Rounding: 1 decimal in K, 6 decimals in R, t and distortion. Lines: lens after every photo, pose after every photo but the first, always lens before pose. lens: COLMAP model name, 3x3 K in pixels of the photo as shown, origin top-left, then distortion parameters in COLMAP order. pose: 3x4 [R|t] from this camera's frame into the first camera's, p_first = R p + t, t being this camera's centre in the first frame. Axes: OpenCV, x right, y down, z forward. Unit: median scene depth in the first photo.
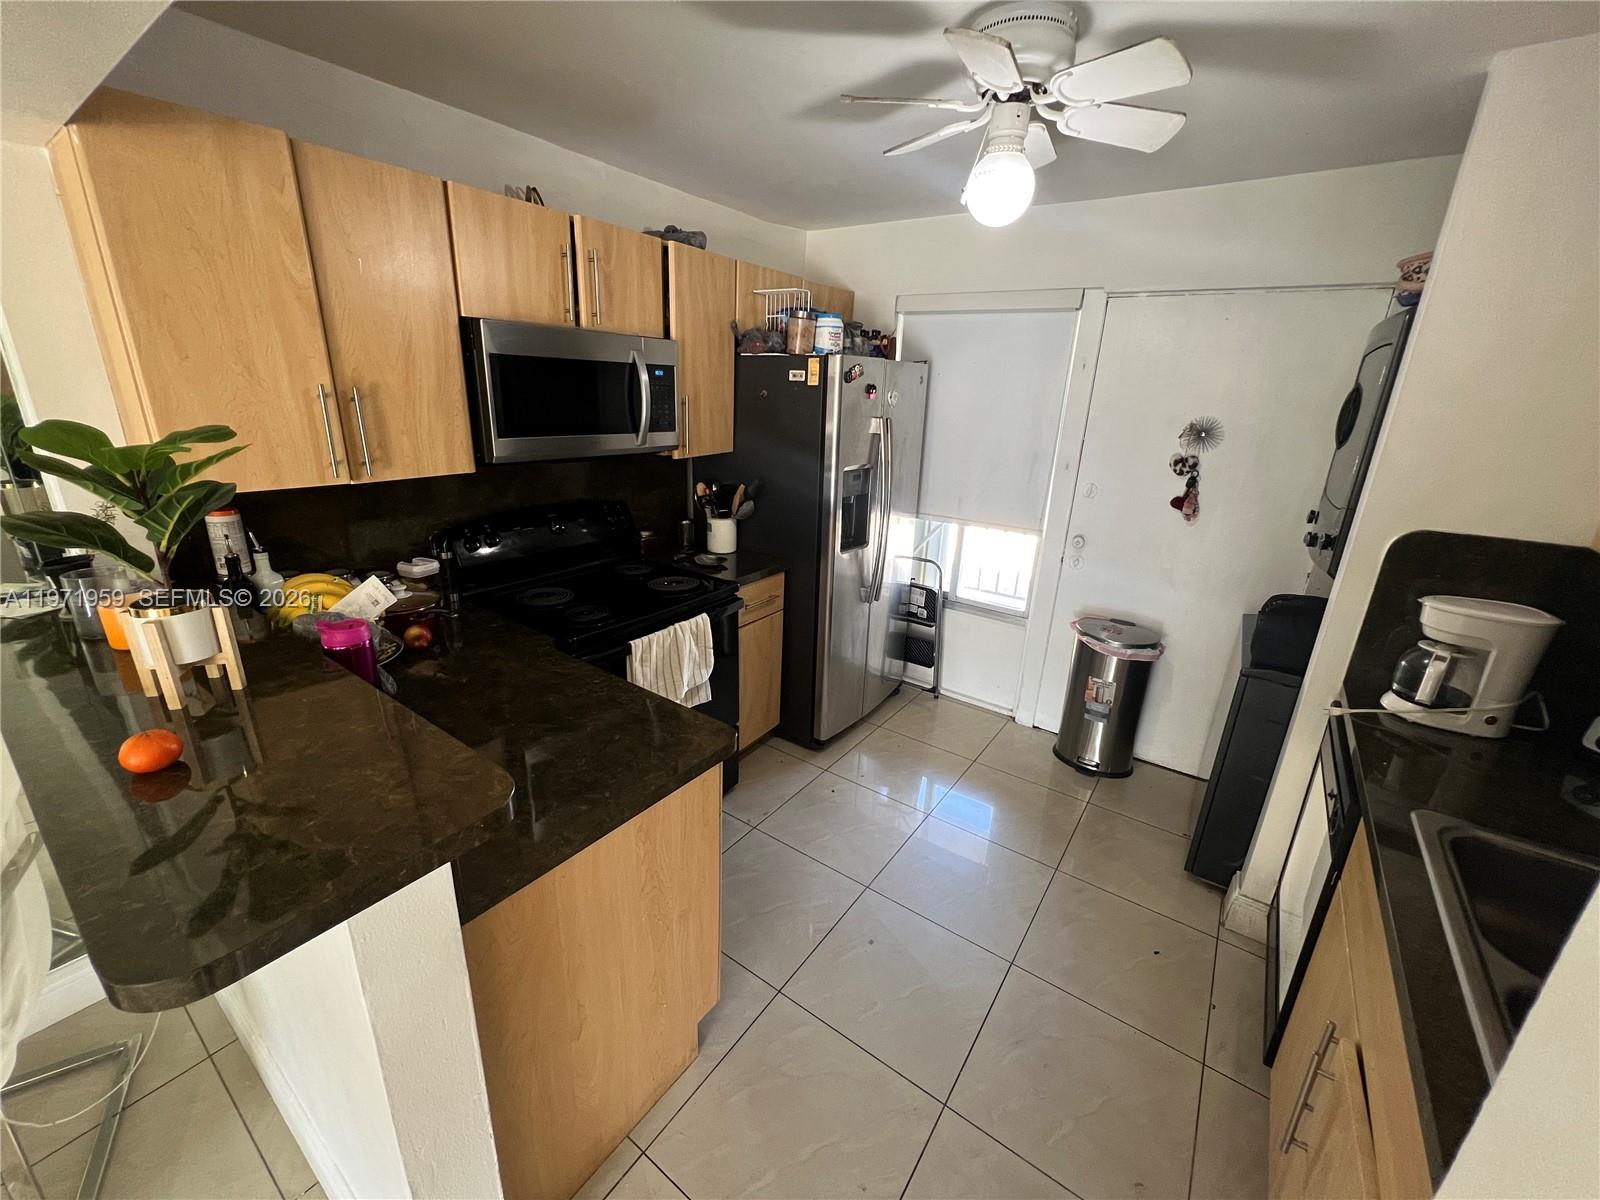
lens RADIAL K [[641.6, 0, 797.9], [0, 641.6, 595.8], [0, 0, 1]] dist [-0.003345, 0.000476]
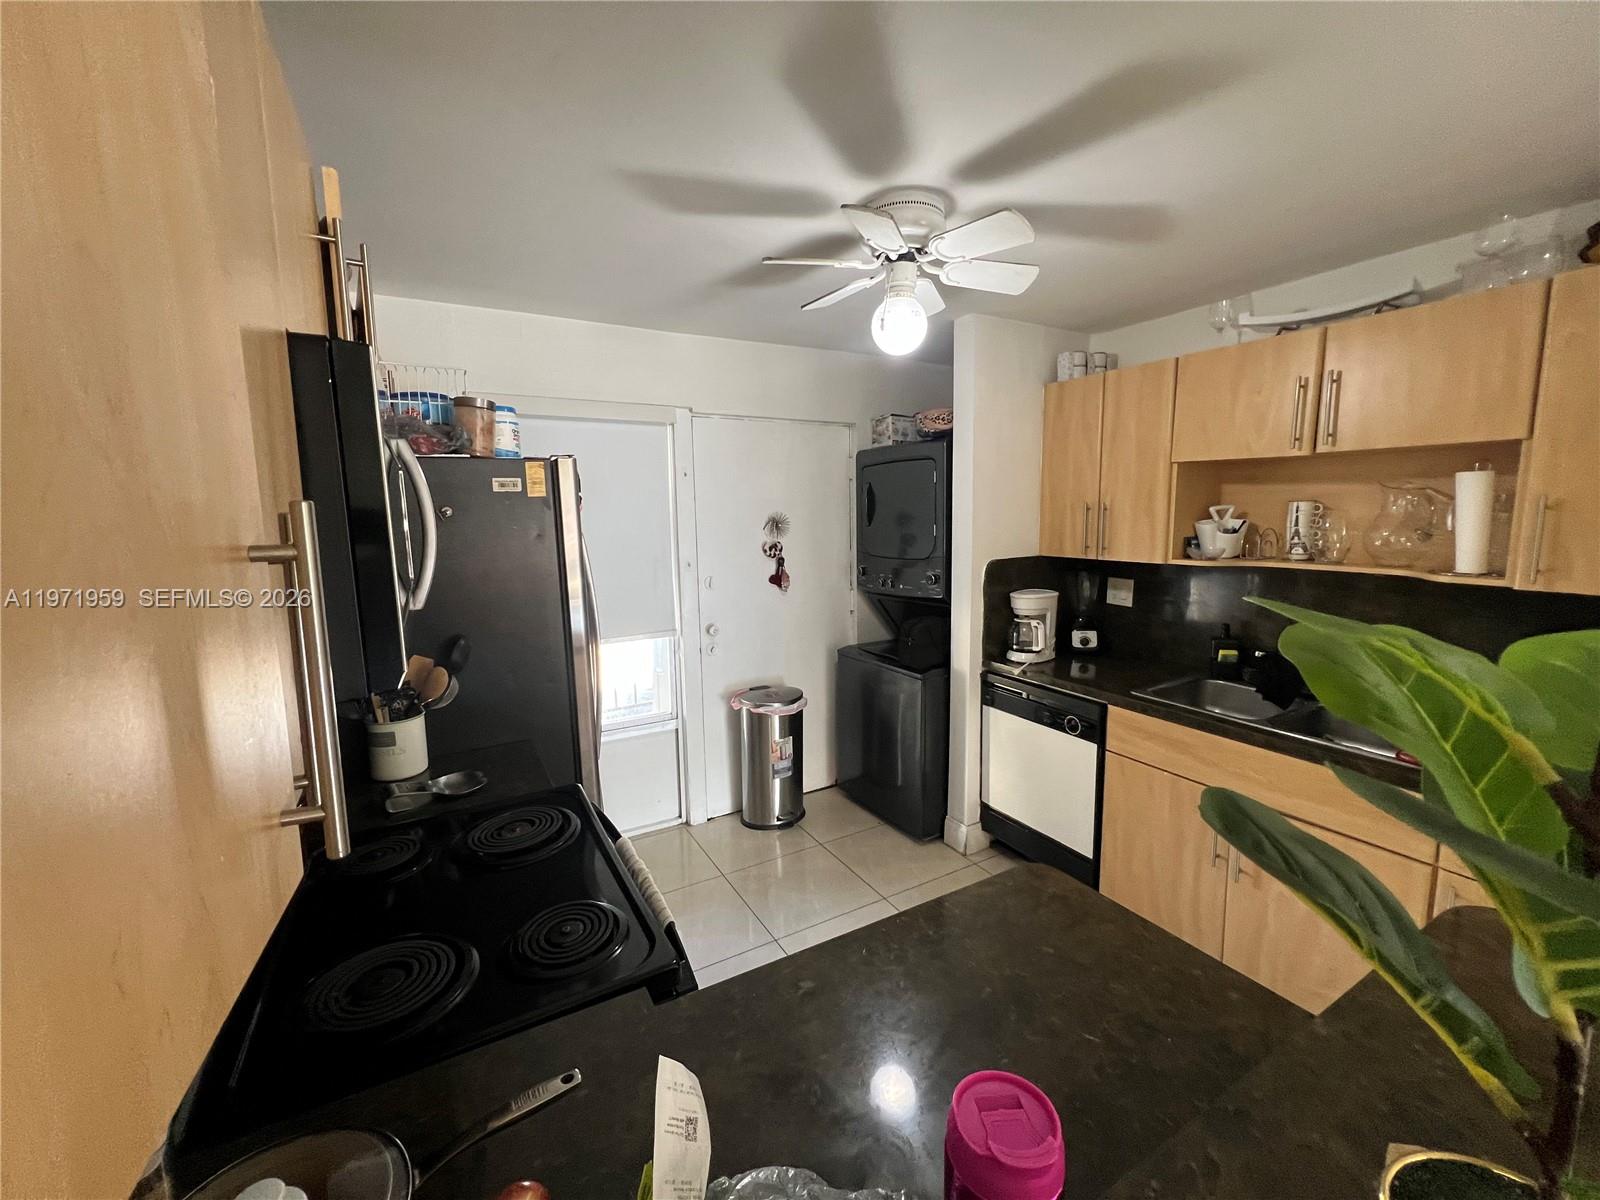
lens RADIAL K [[641.6, 0, 797.9], [0, 641.6, 595.2], [0, 0, 1]] dist [-0.003345, 0.000476]
pose [[0.414993, -0.164891, 0.894758, -0.521835], [0.317593, 0.947832, 0.027371, -0.141045], [-0.852593, 0.272810, 0.445712, 0.431135]]
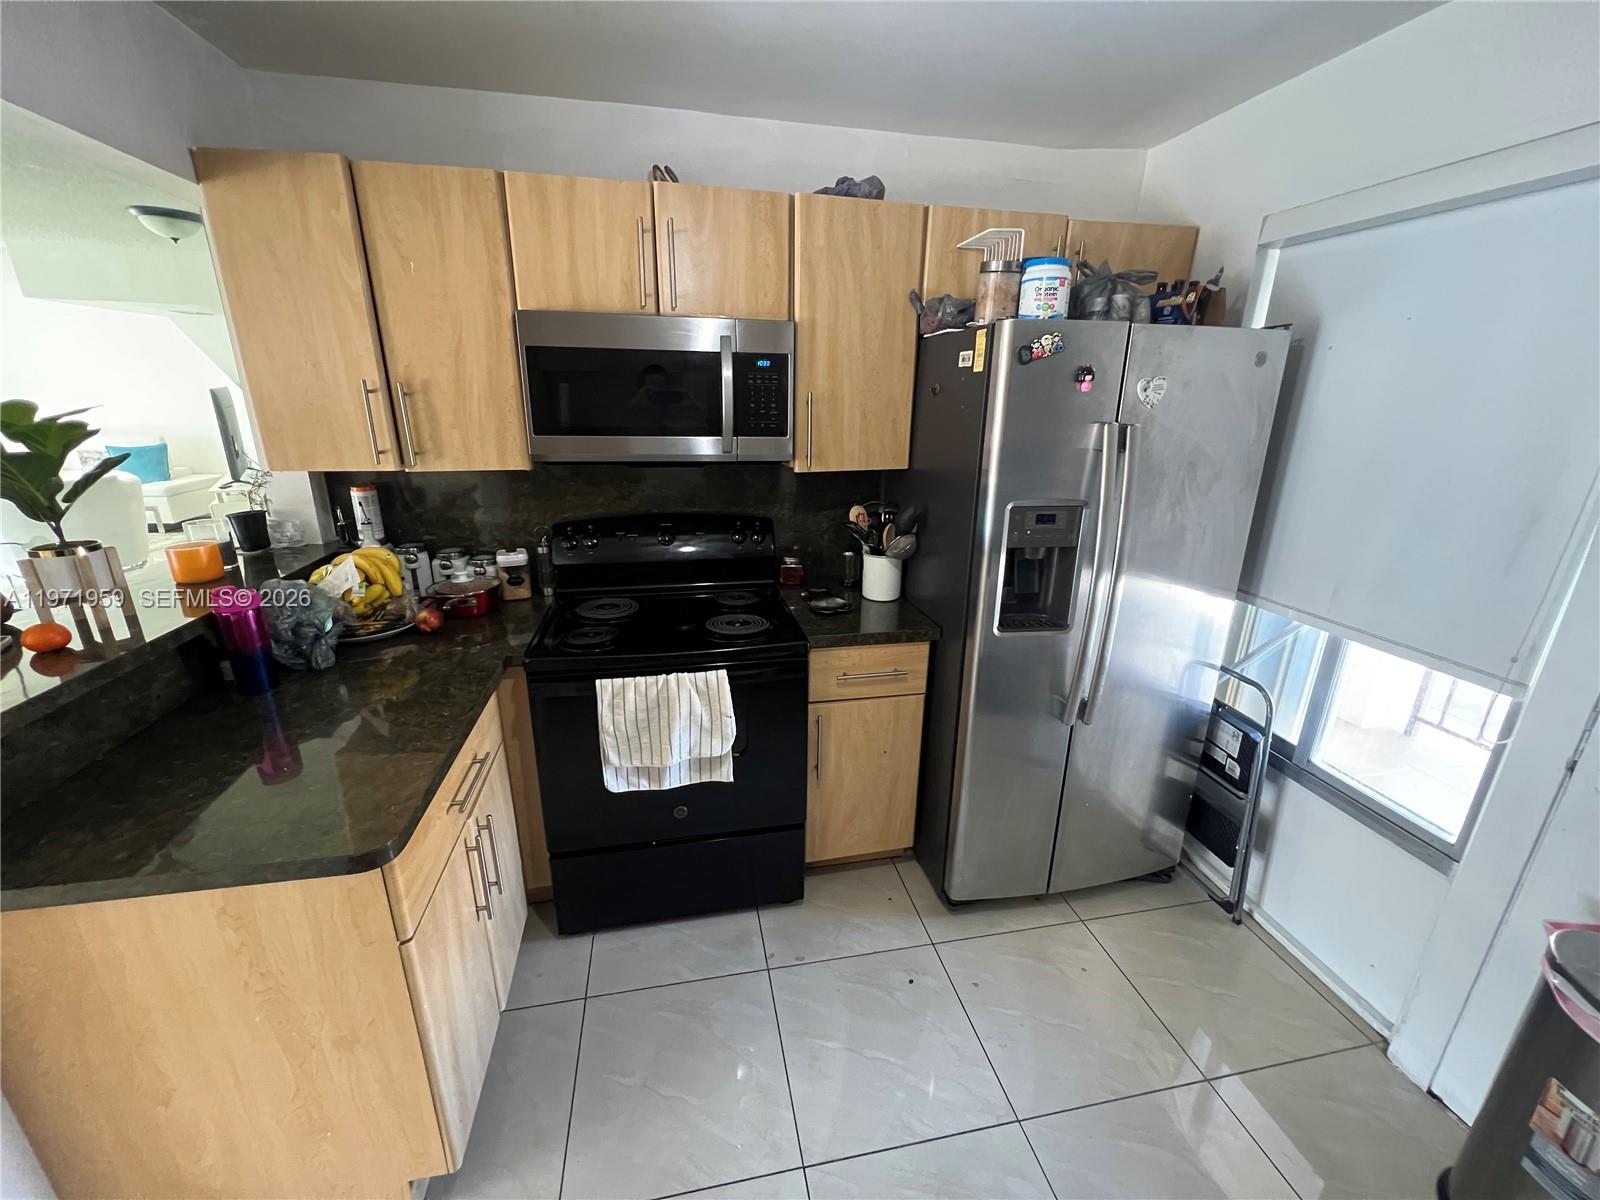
lens RADIAL K [[641.6, 0, 798.1], [0, 641.6, 592.5], [0, 0, 1]] dist [-0.003345, 0.000476]
pose [[0.729276, 0.178635, -0.660489, 0.351200], [-0.200820, 0.978686, 0.042959, -0.098043], [0.654085, 0.101310, 0.749606, 0.405459]]
